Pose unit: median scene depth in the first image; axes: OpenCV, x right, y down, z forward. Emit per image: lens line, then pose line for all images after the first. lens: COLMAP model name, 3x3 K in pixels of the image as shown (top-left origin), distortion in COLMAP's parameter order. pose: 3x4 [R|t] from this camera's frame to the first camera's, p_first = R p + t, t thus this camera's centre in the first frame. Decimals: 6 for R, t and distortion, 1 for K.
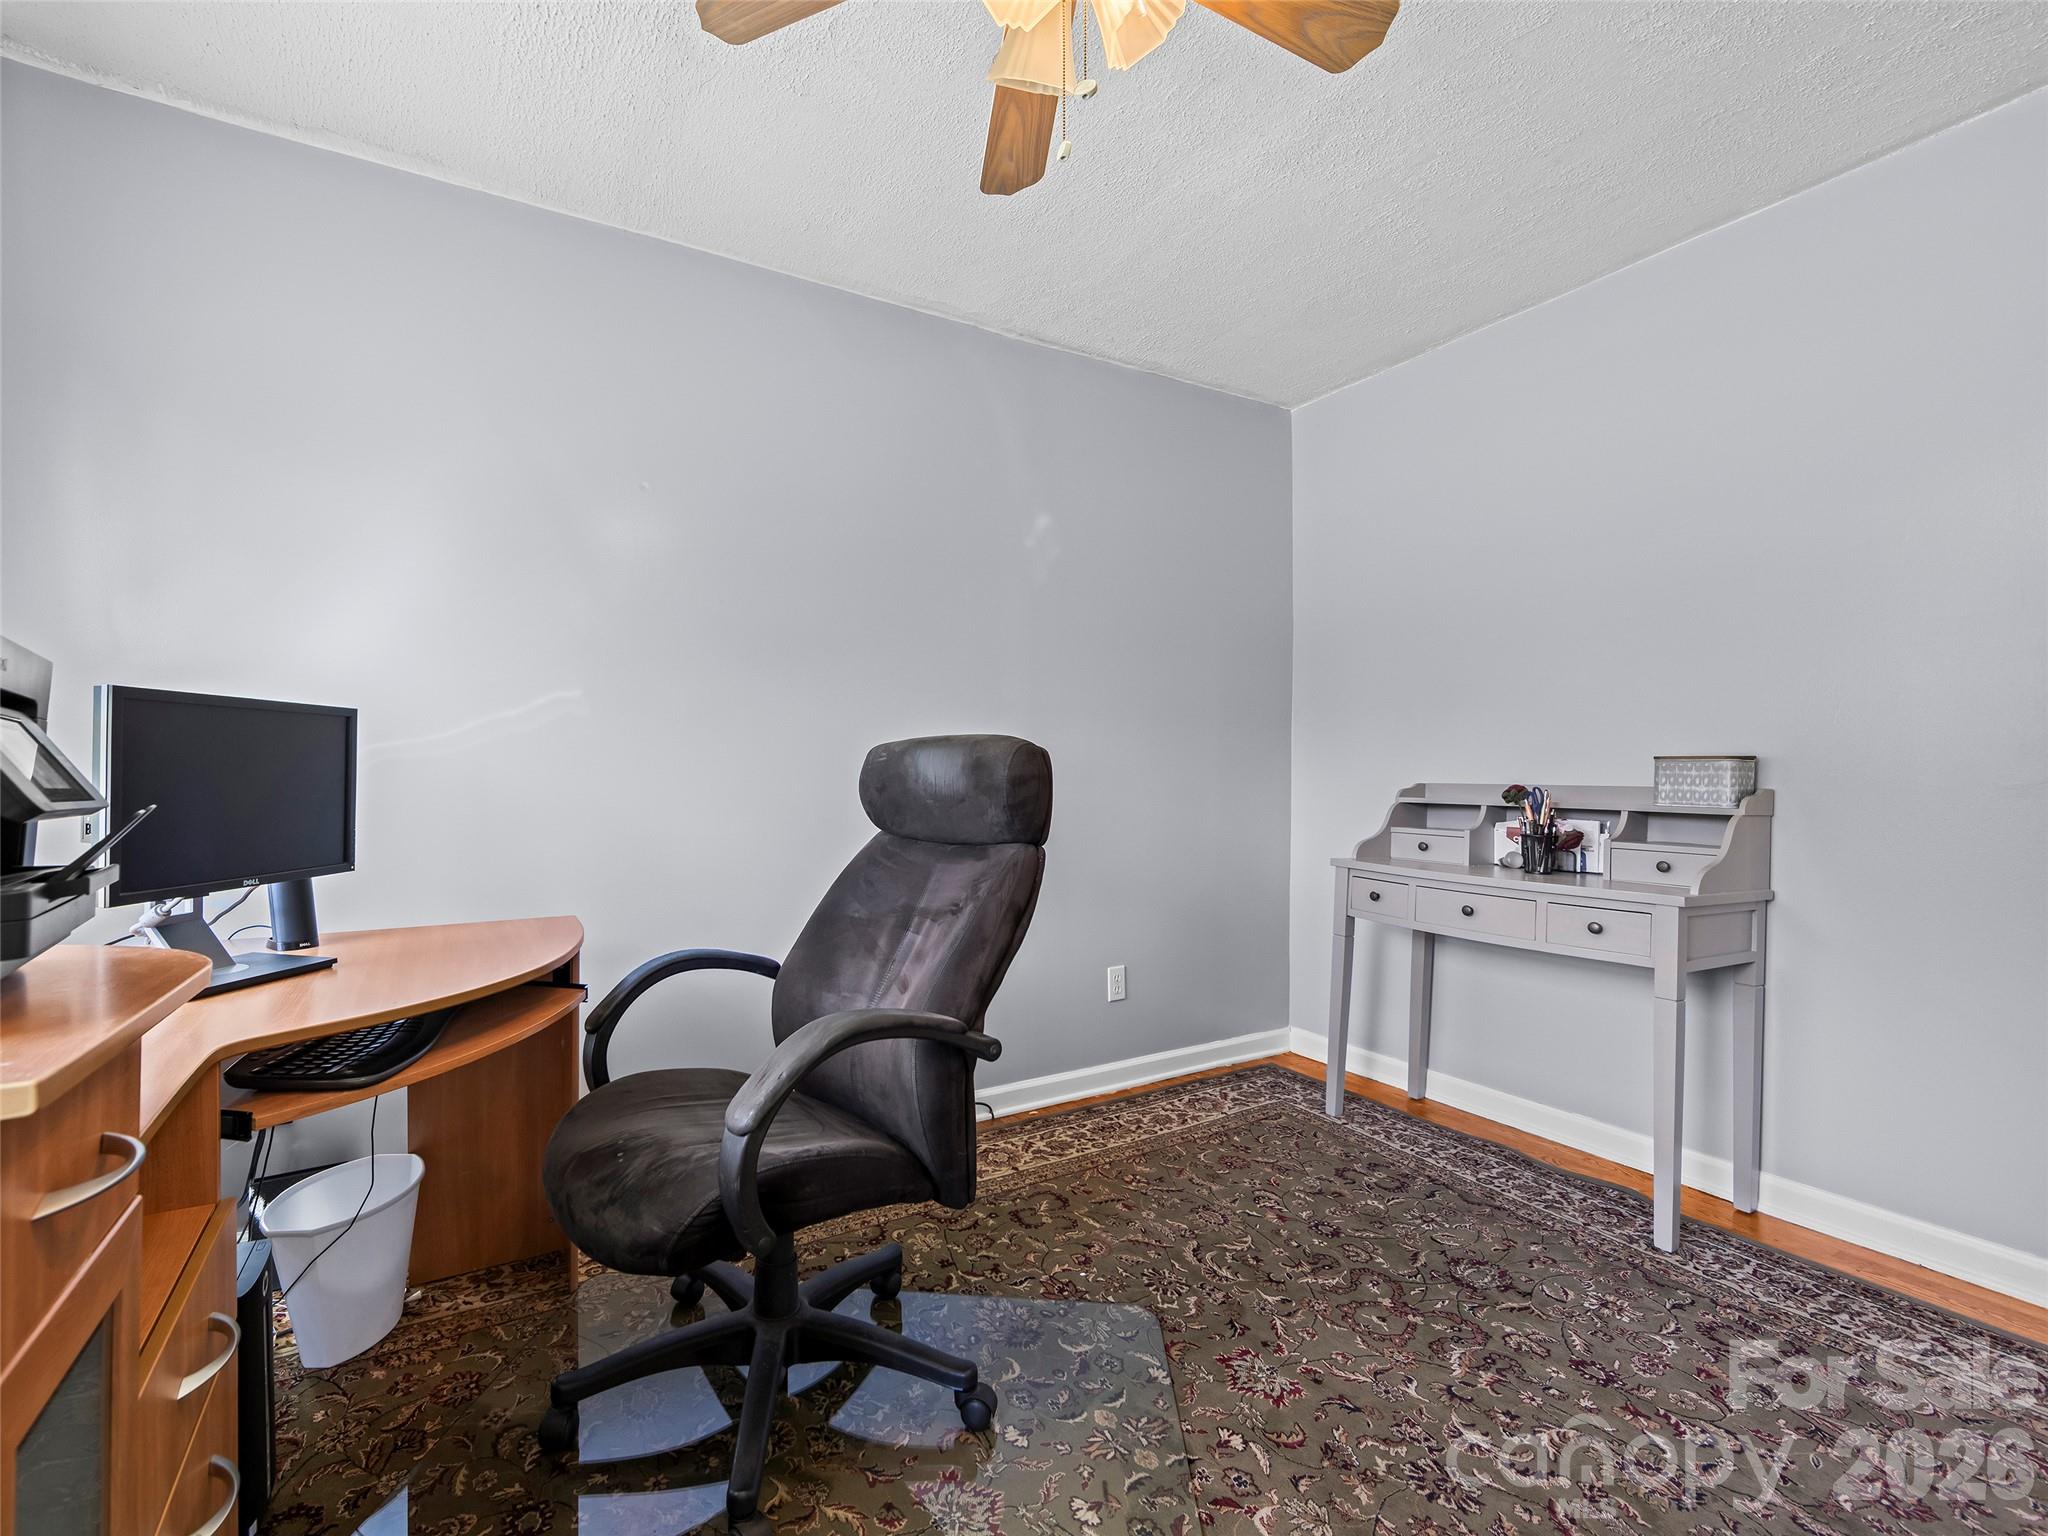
lens RADIAL K [[905.4, 0, 1017.8], [0, 905.4, 781.1], [0, 0, 1]] dist [-0.001093, 0.001246]
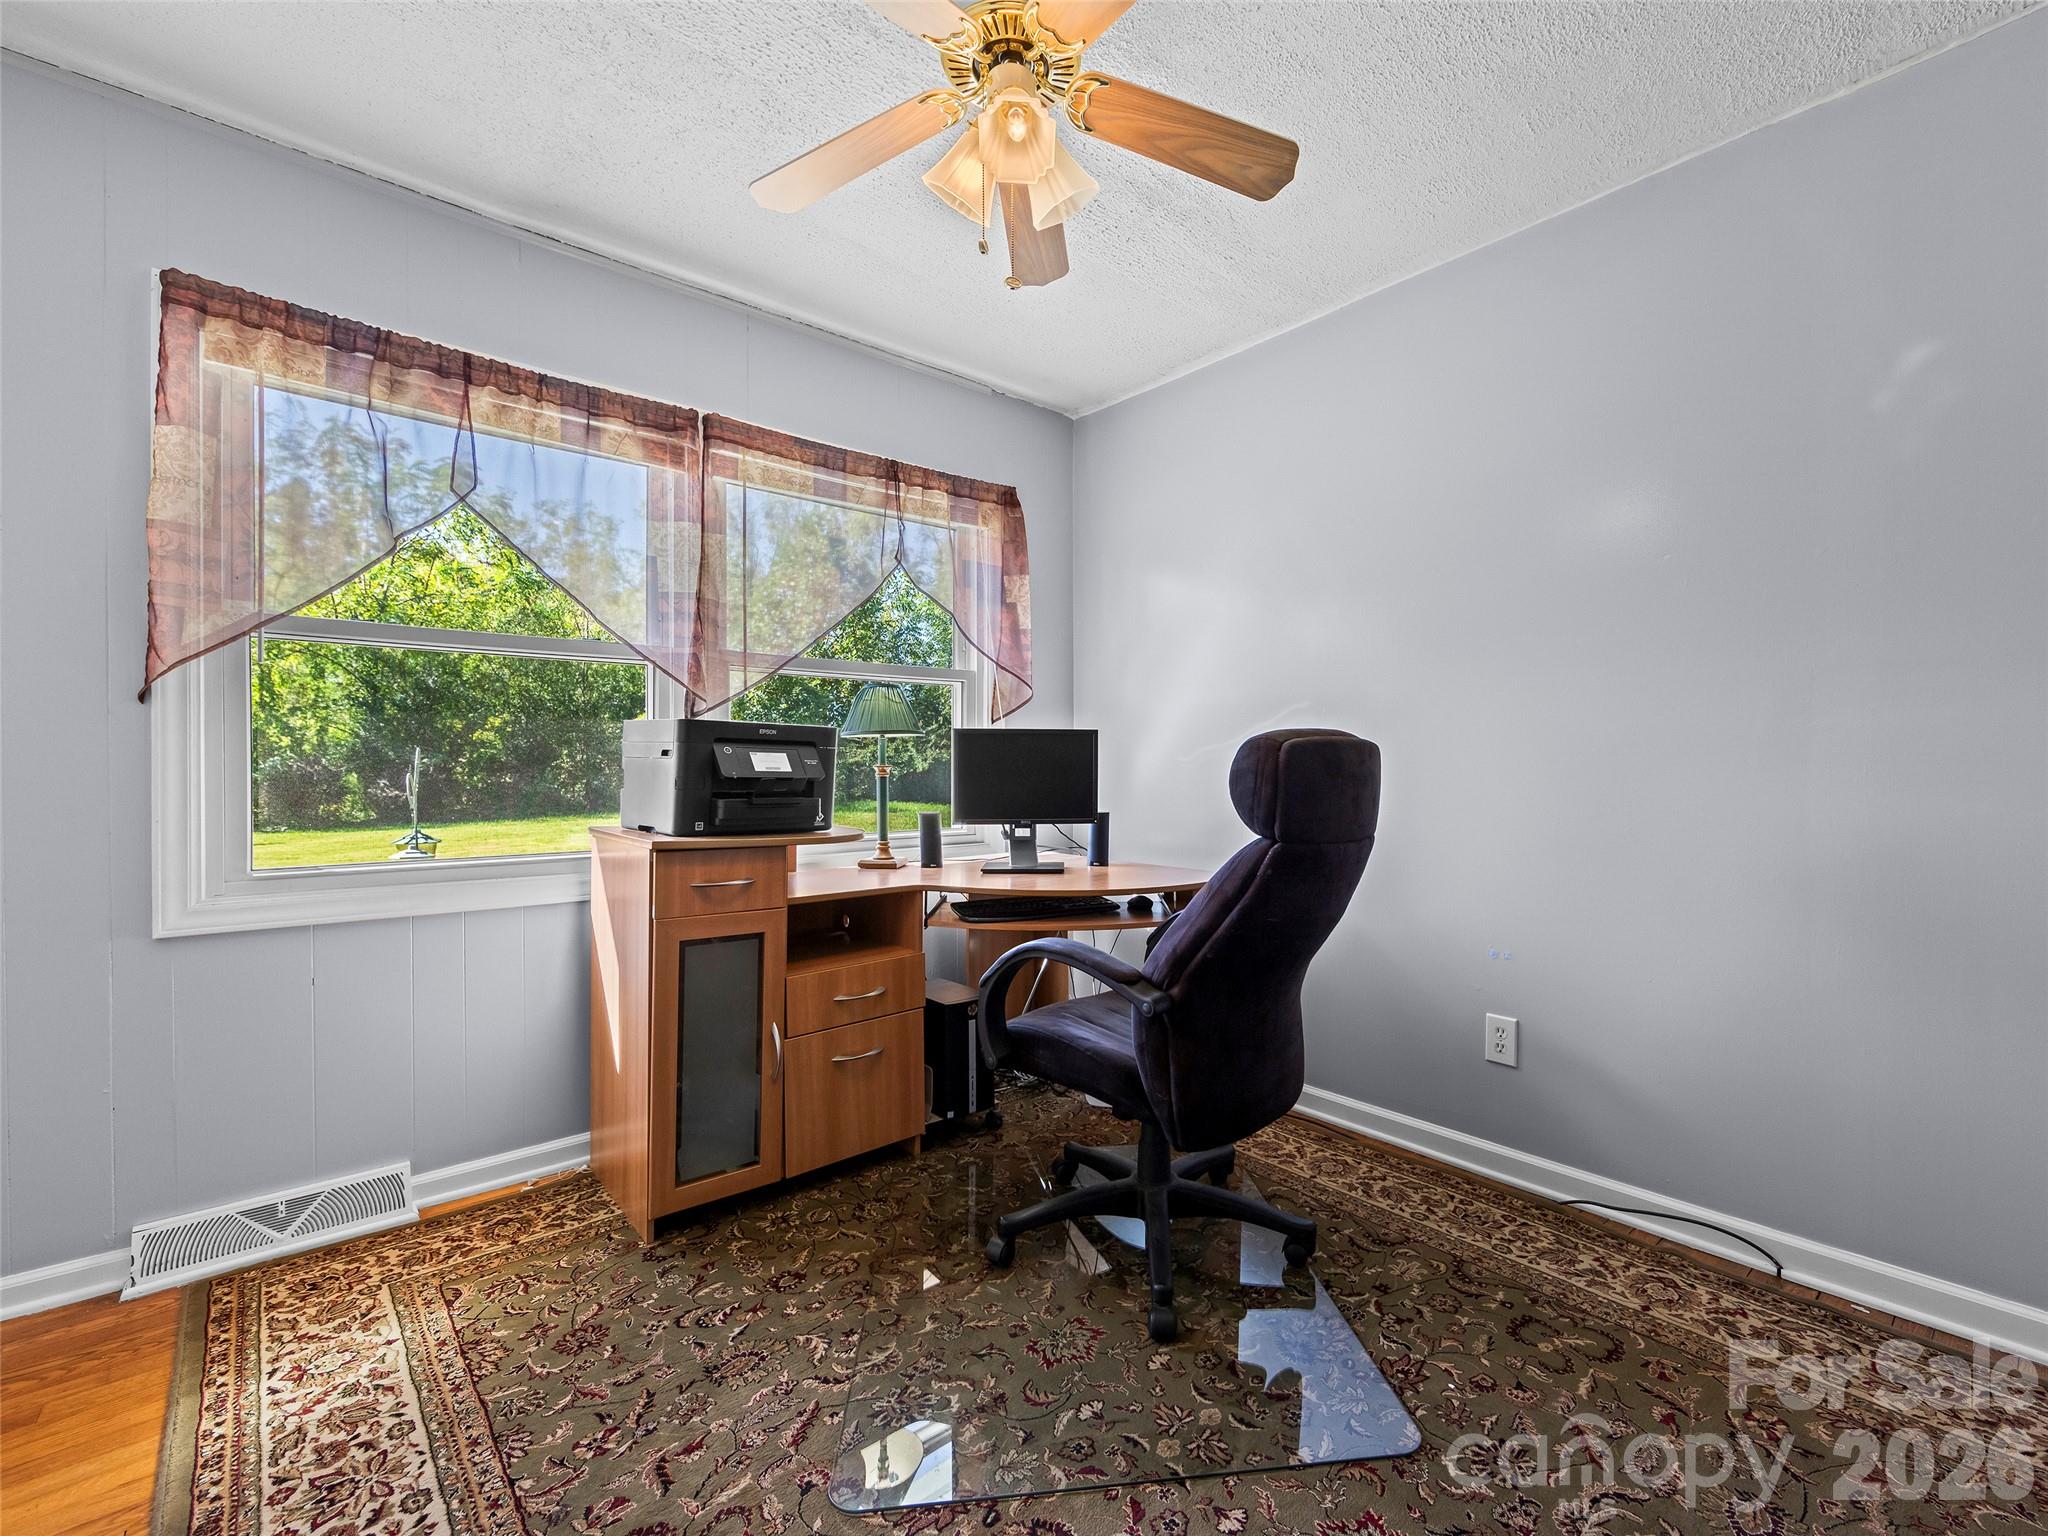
lens RADIAL K [[905.4, 0, 1032.4], [0, 905.4, 749.6], [0, 0, 1]] dist [-0.001093, 0.001246]
pose [[0.175083, -0.017982, -0.984389, 0.876224], [-0.010047, 0.999748, -0.020050, -0.003442], [0.984502, 0.013401, 0.174858, 0.521063]]
